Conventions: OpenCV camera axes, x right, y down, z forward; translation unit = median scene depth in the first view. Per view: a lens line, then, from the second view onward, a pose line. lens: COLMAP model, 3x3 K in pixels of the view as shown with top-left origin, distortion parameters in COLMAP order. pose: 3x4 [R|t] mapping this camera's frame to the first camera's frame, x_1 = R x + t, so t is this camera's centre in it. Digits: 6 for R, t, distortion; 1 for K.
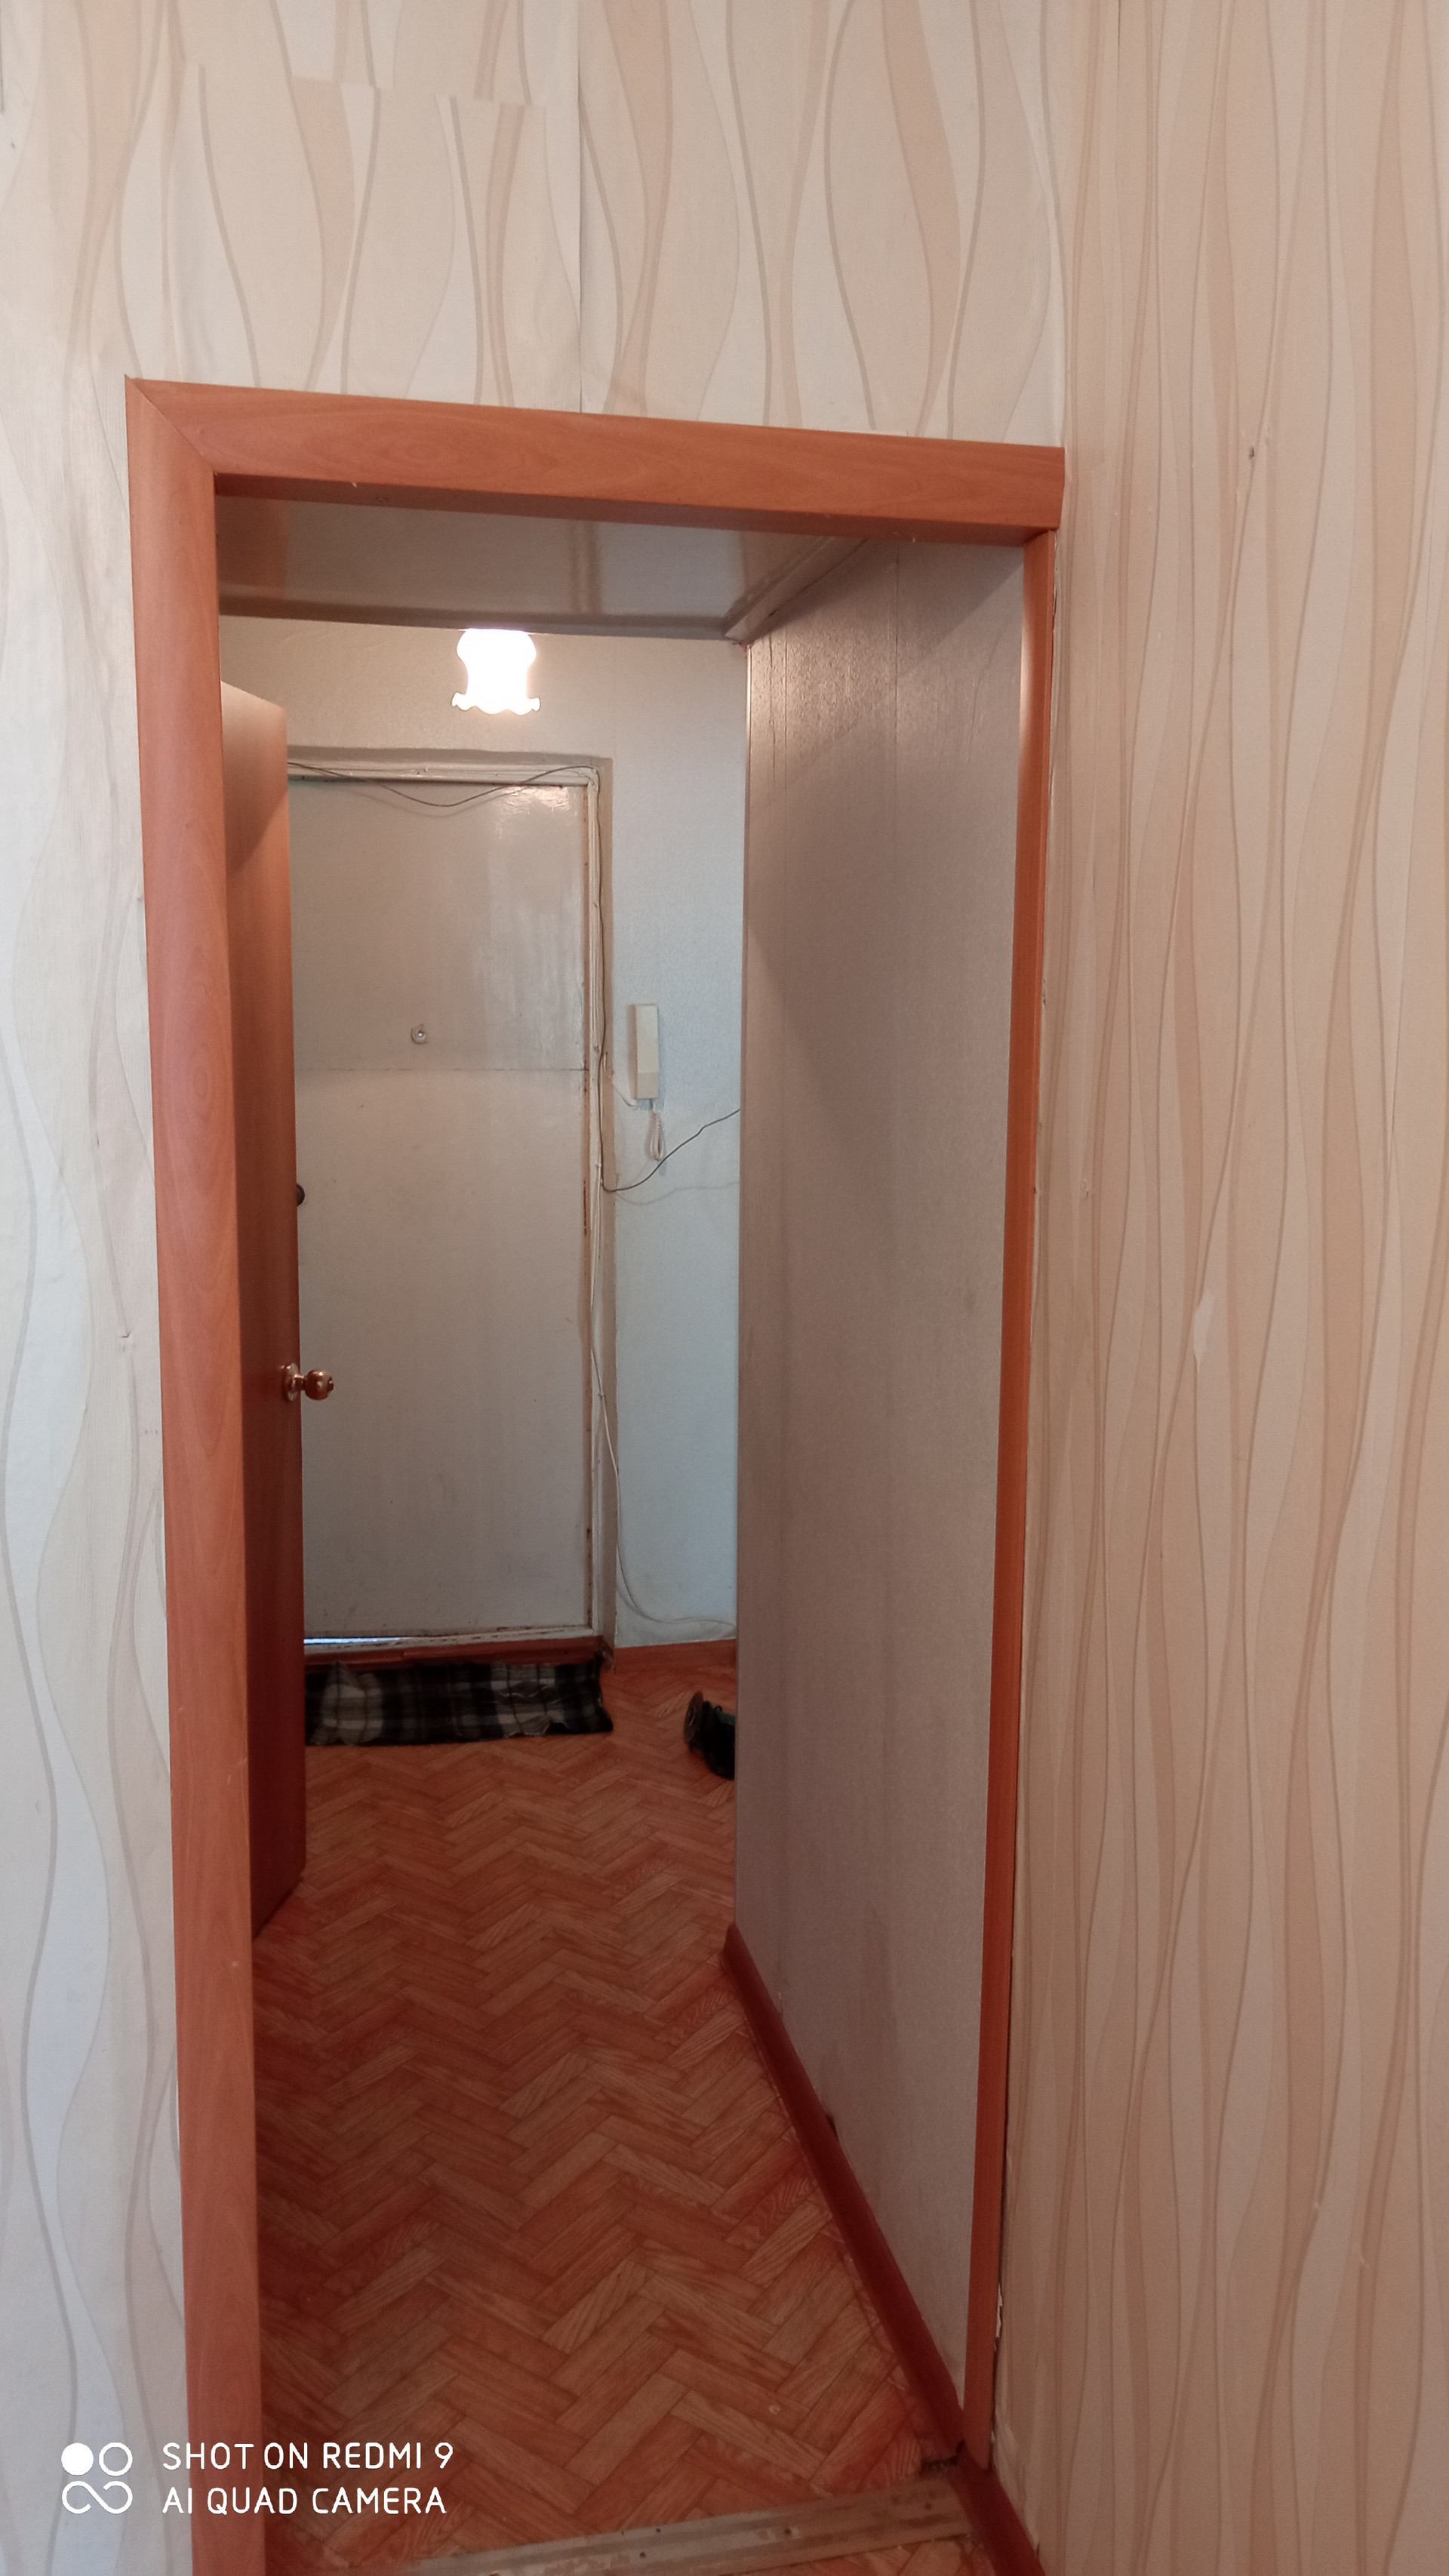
lens RADIAL K [[2059.3, 0, 721.6], [0, 2059.3, 1289.8], [0, 0, 1]] dist [0.071128, -0.119559]
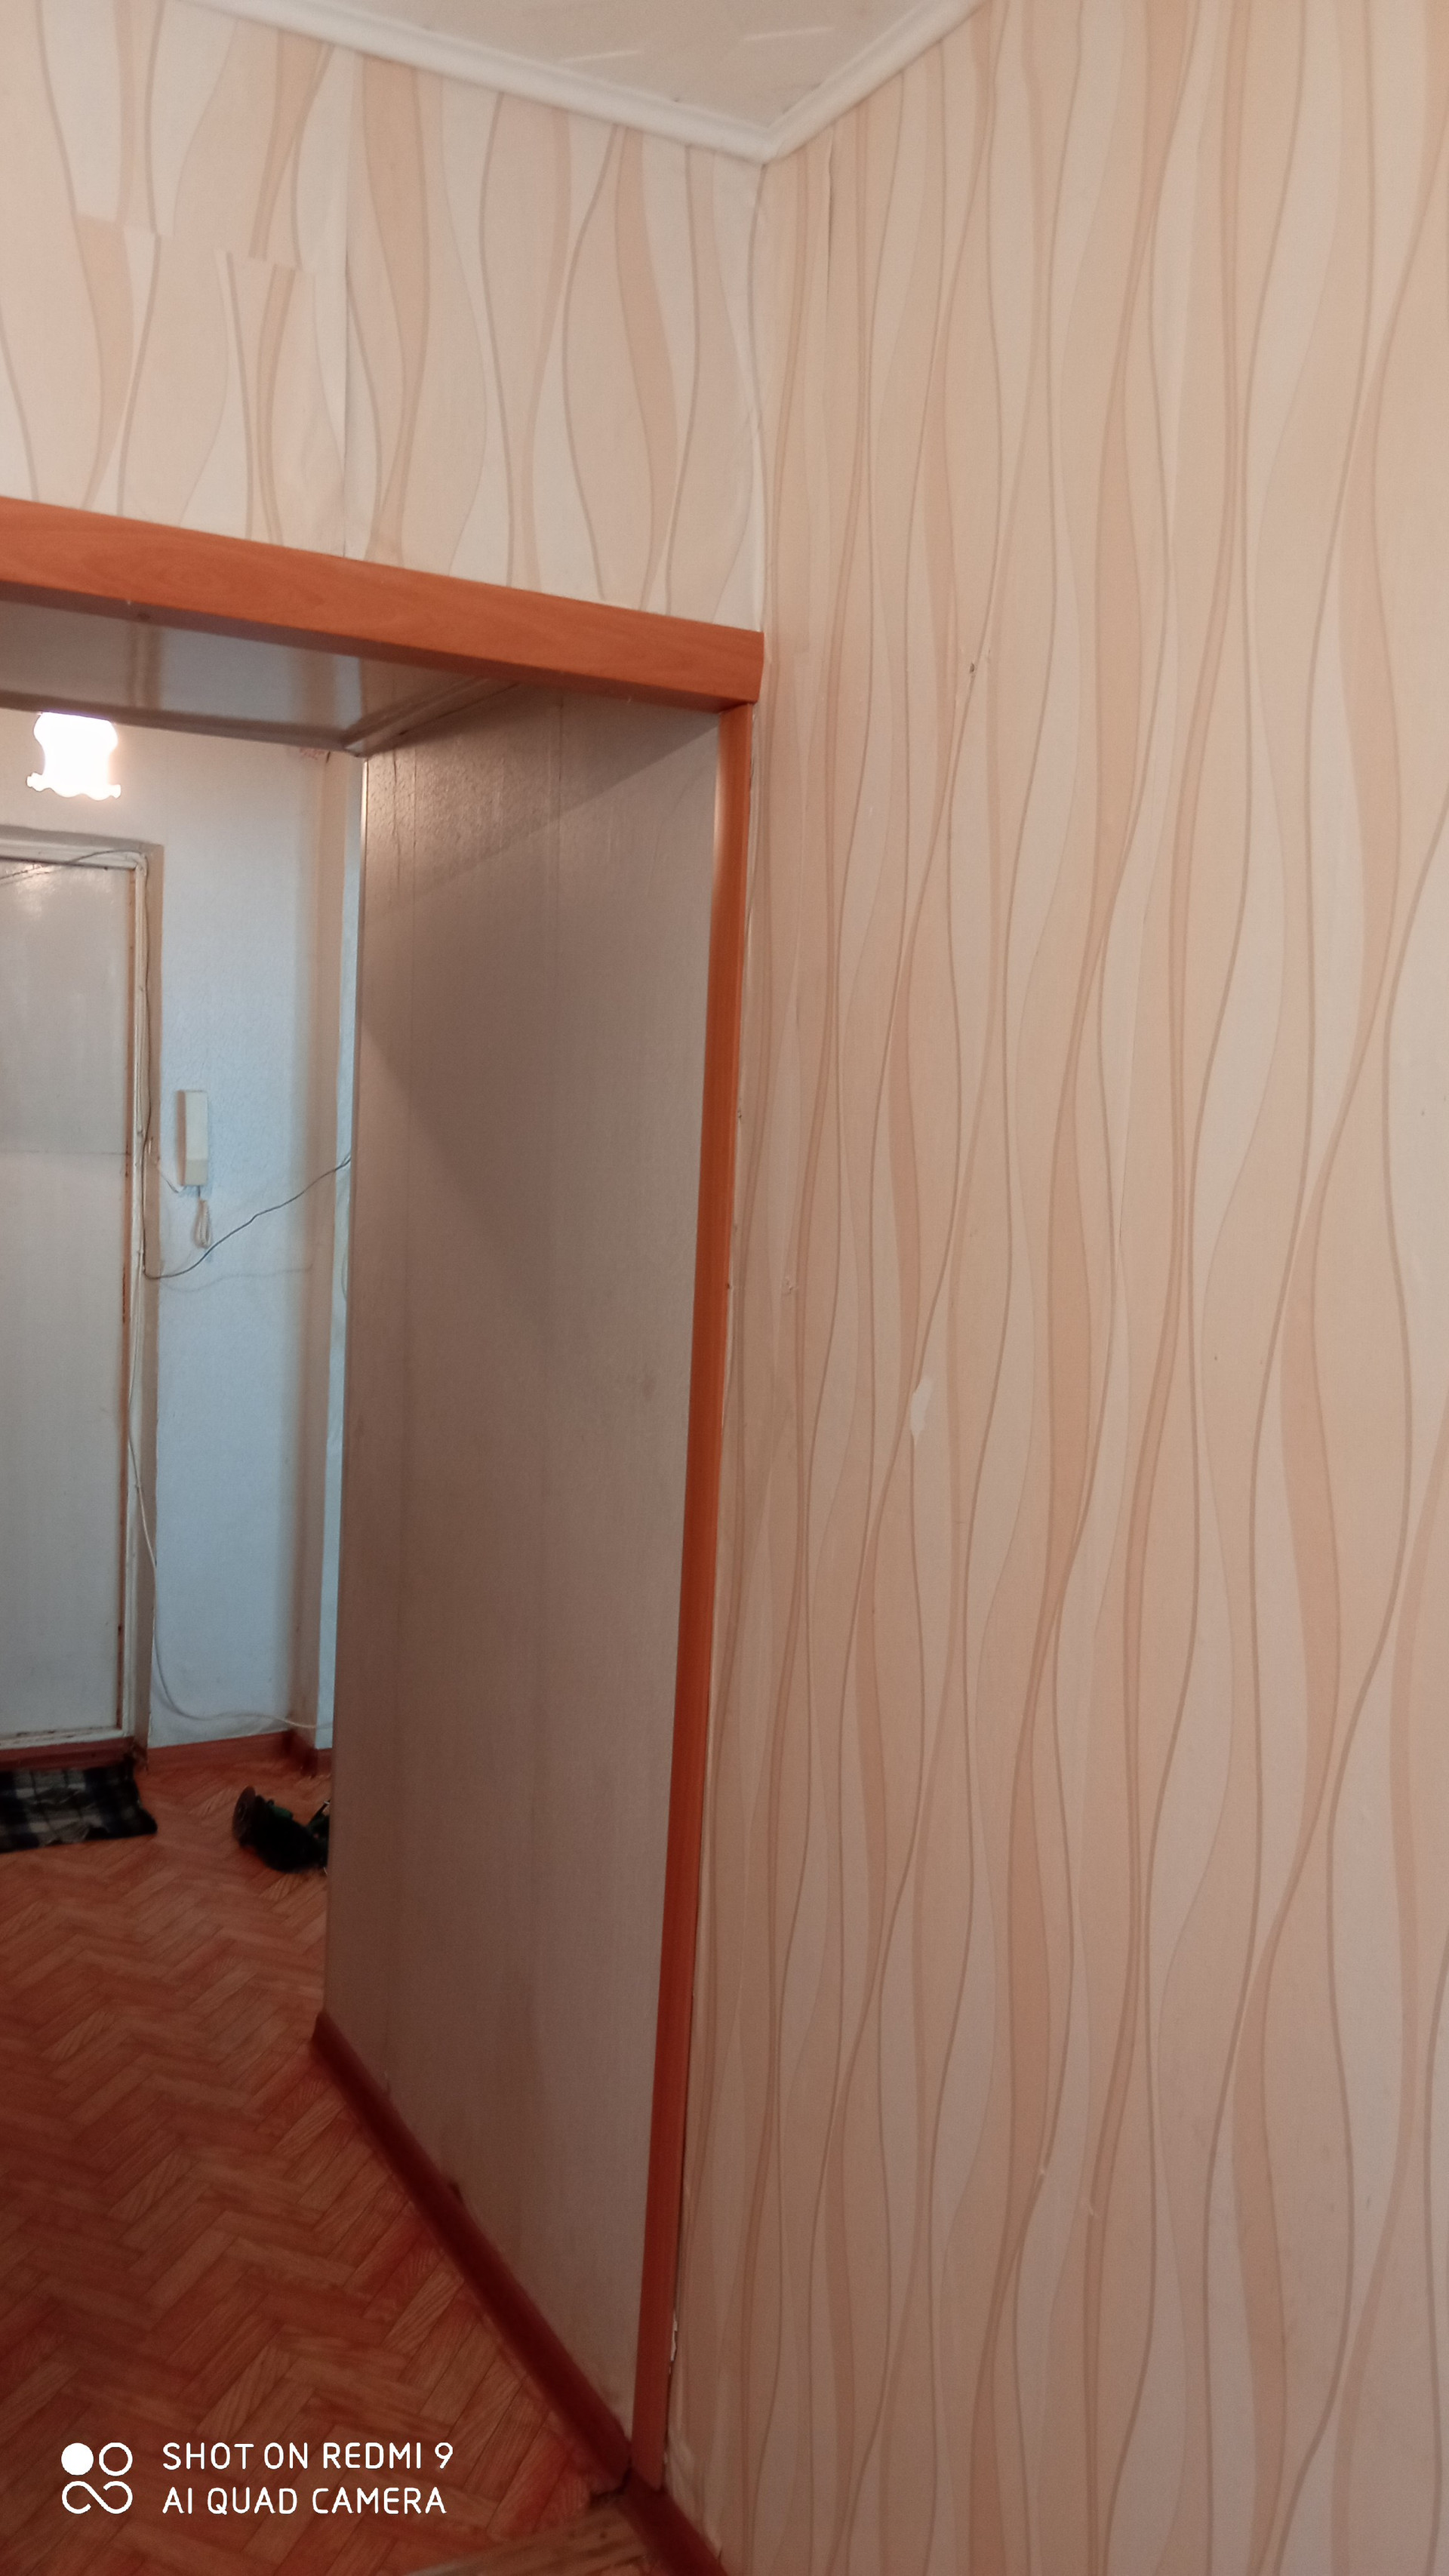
lens RADIAL K [[2059.3, 0, 723.4], [0, 2059.3, 1287.5], [0, 0, 1]] dist [0.071128, -0.119559]
pose [[0.962546, 0.013282, 0.270792, -0.145404], [-0.000952, 0.998959, -0.045612, 0.002793], [-0.271116, 0.043646, 0.961557, -0.059073]]
